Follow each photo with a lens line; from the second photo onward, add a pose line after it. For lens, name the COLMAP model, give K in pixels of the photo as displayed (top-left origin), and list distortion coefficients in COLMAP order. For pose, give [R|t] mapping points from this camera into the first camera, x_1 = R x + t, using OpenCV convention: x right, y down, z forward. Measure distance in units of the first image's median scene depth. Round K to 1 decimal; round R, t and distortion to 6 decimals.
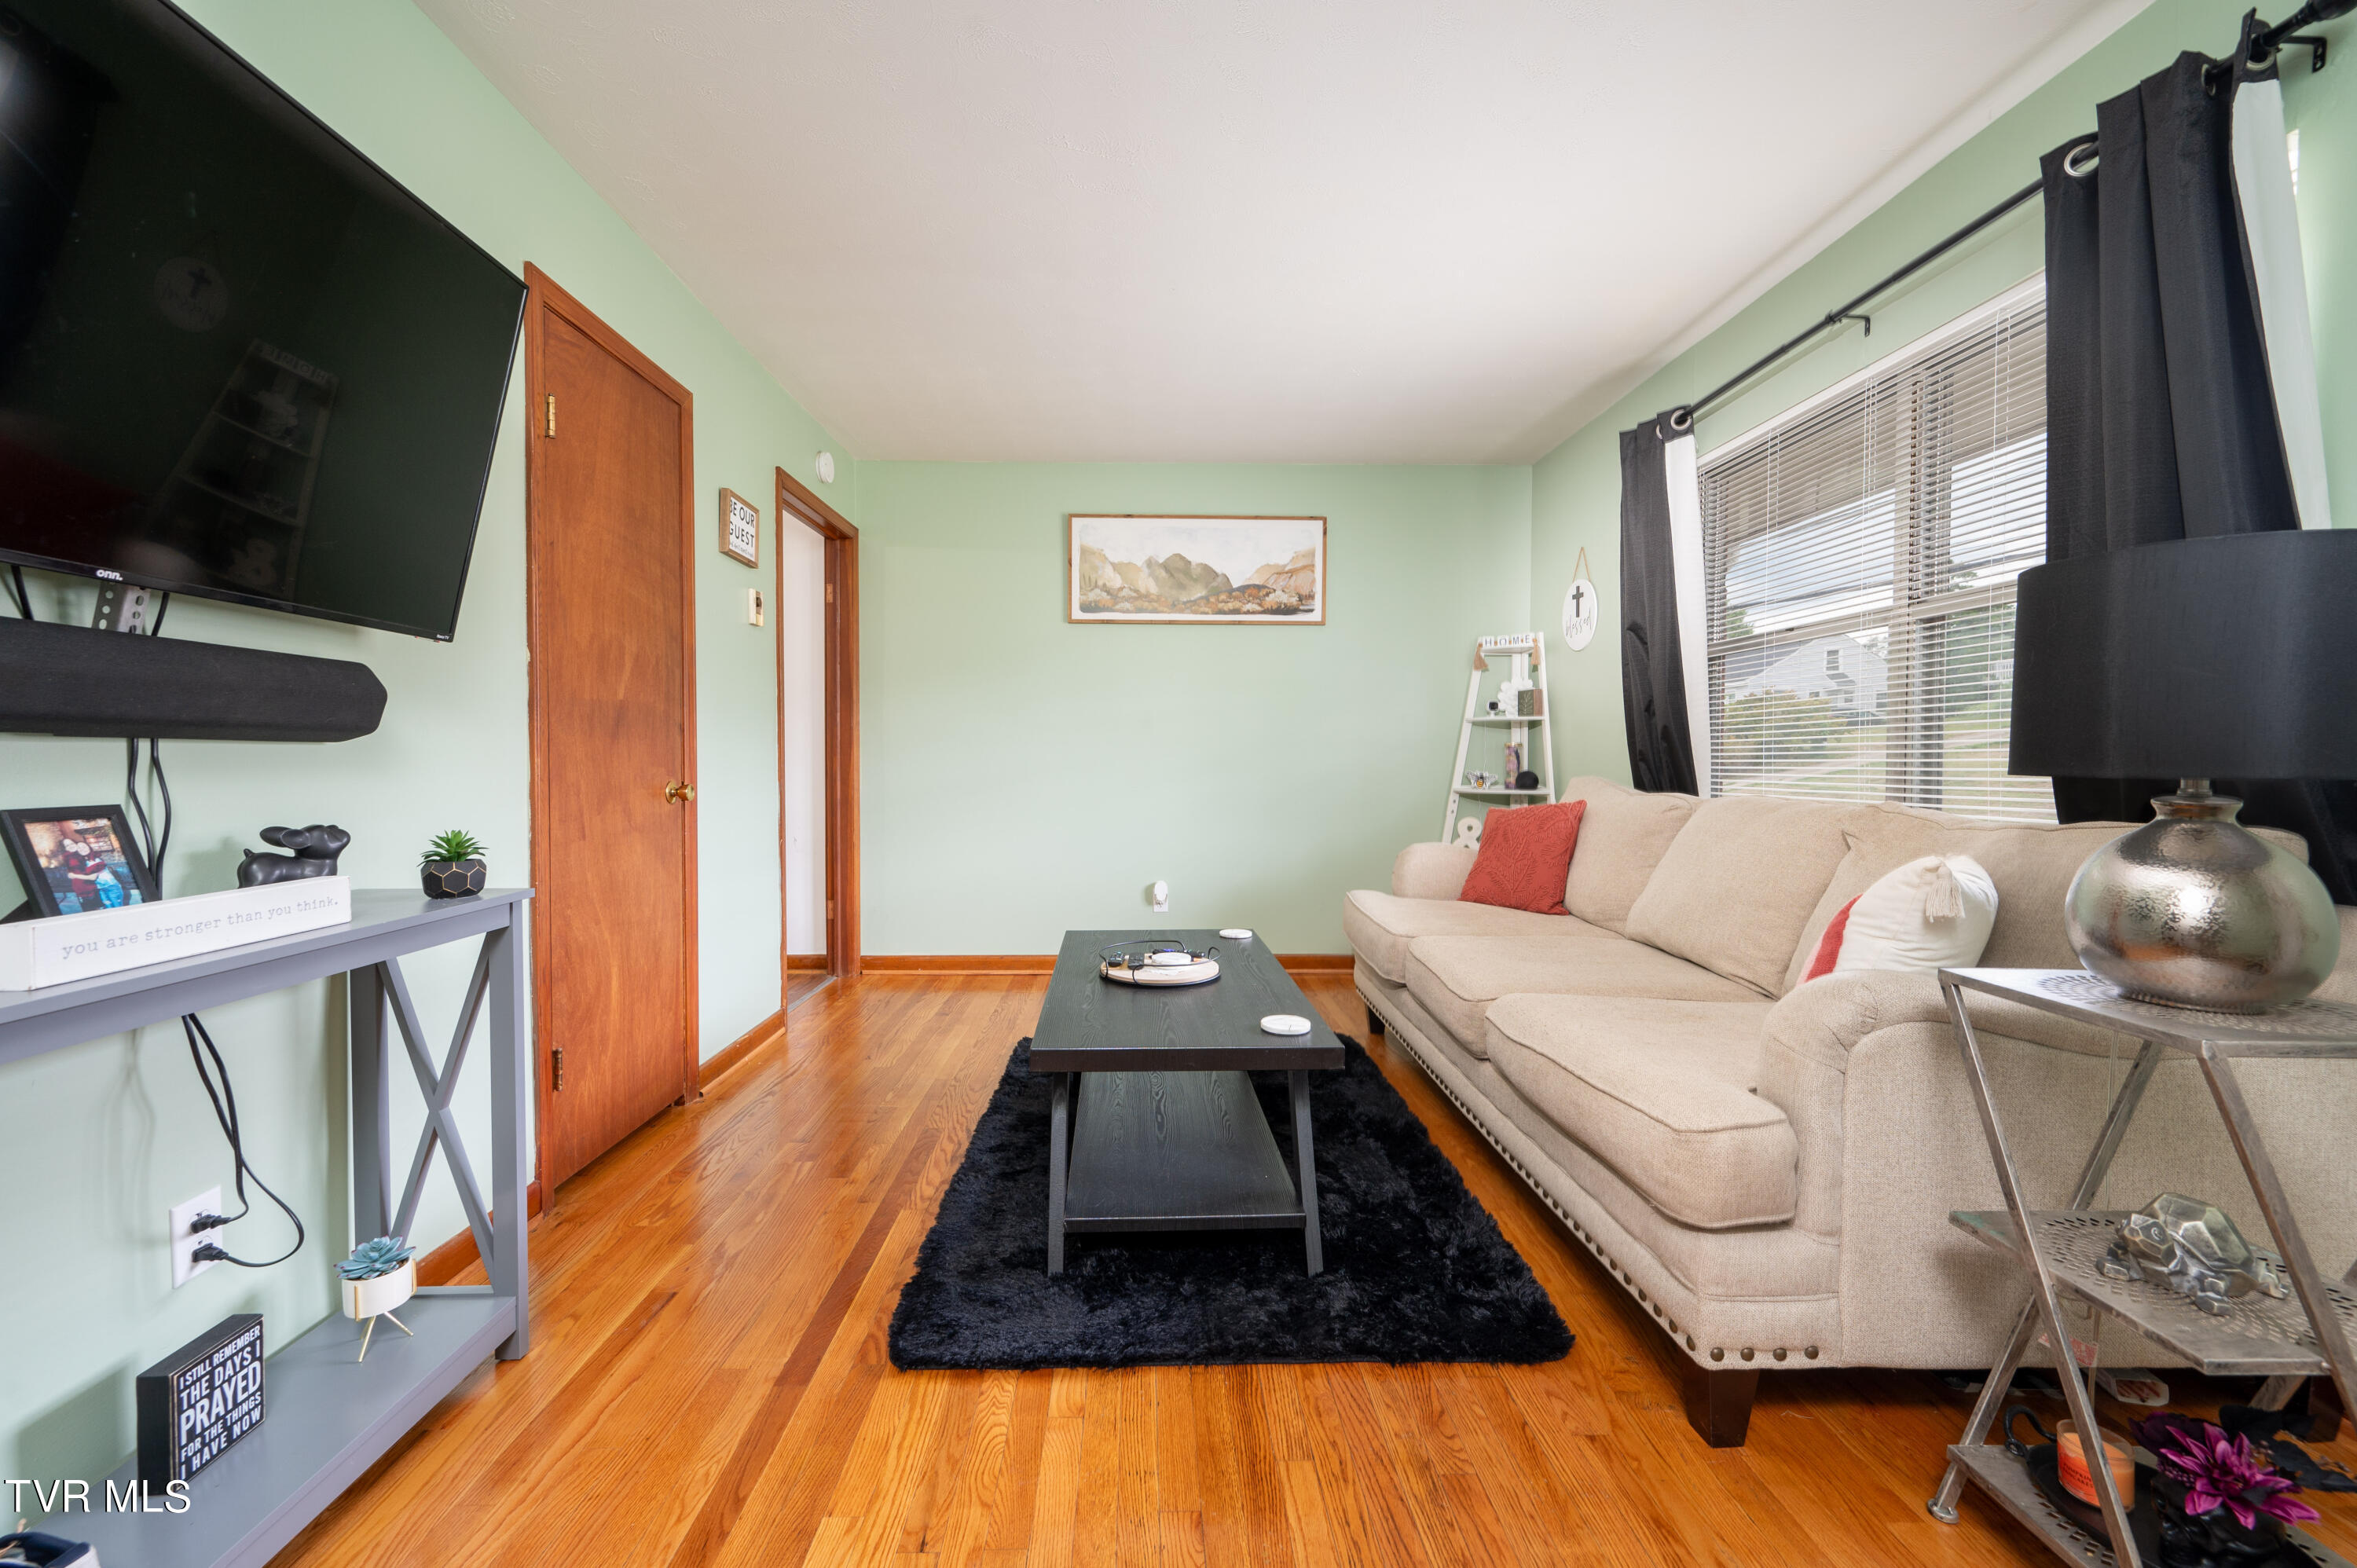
lens RADIAL K [[954.9, 0, 1183.4], [0, 954.9, 772.6], [0, 0, 1]] dist [0.001448, 0.000908]
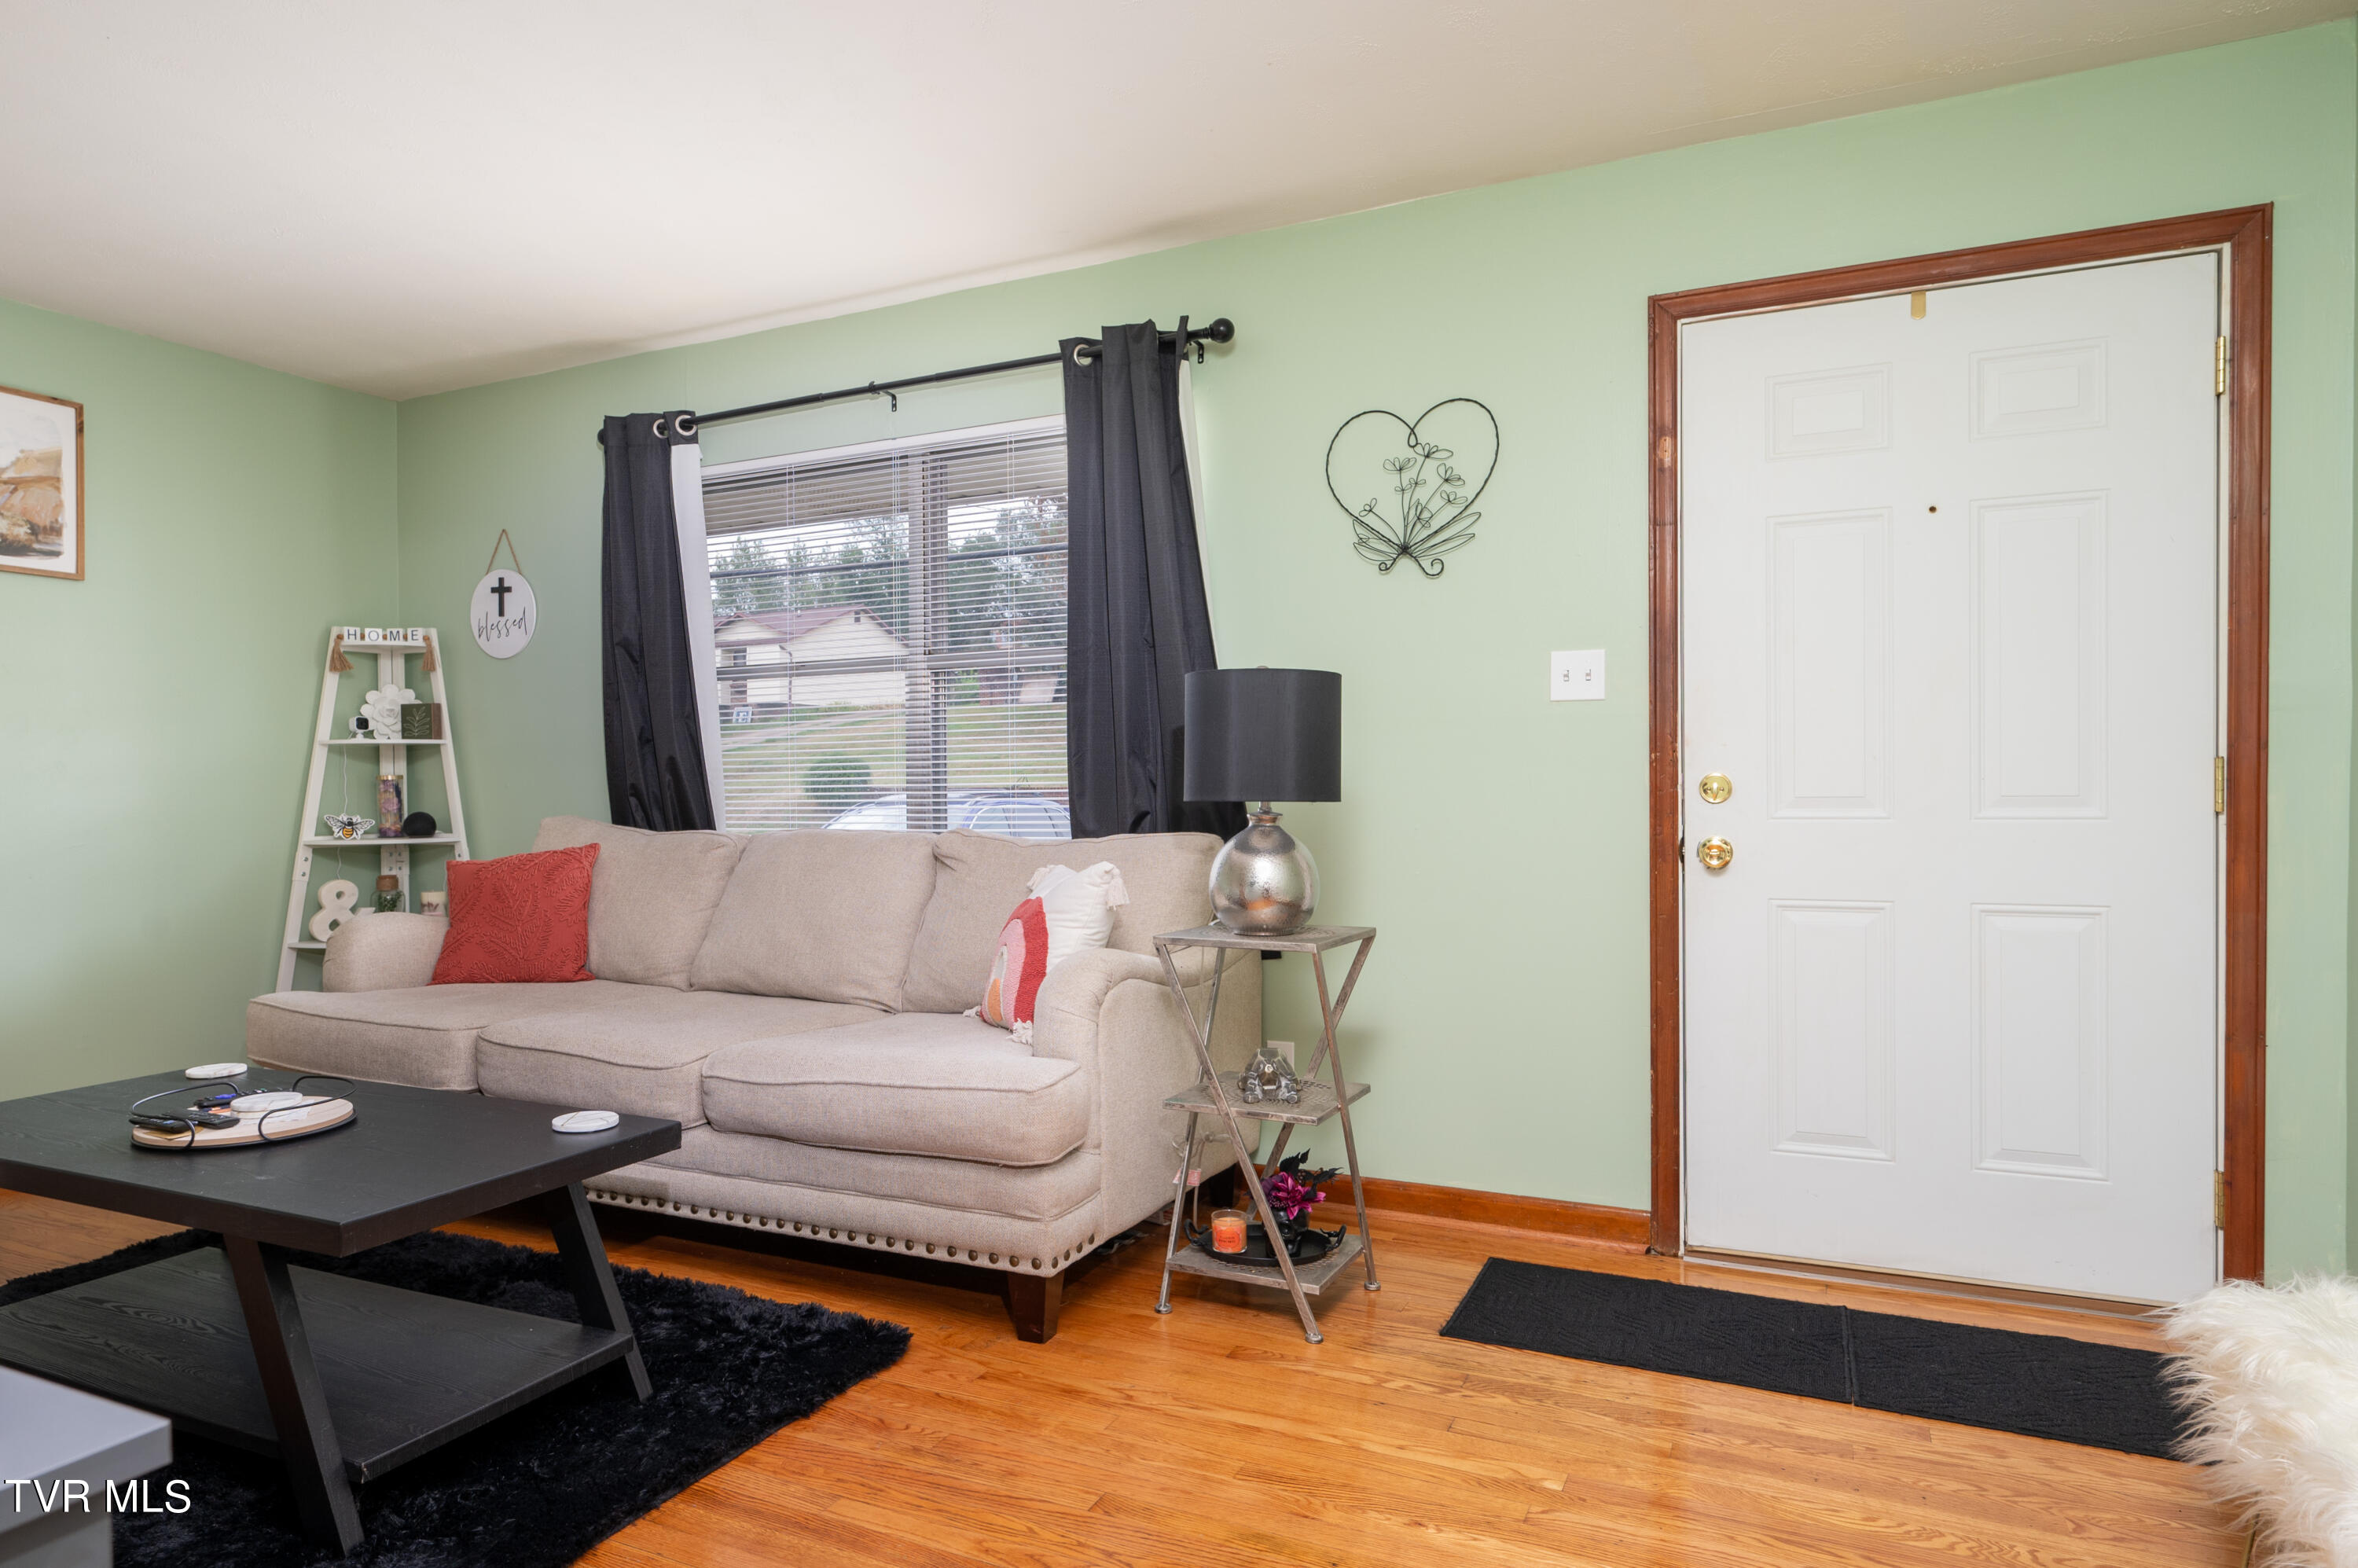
lens RADIAL K [[1419.2, 0, 1058.7], [0, 1419.2, 788.5], [0, 0, 1]] dist [-0.003433, 0.000066]
pose [[0.492928, -0.006437, 0.870046, -0.460626], [0.023260, 0.999713, -0.005782, -0.003502], [-0.869759, 0.023087, 0.492936, 0.023945]]
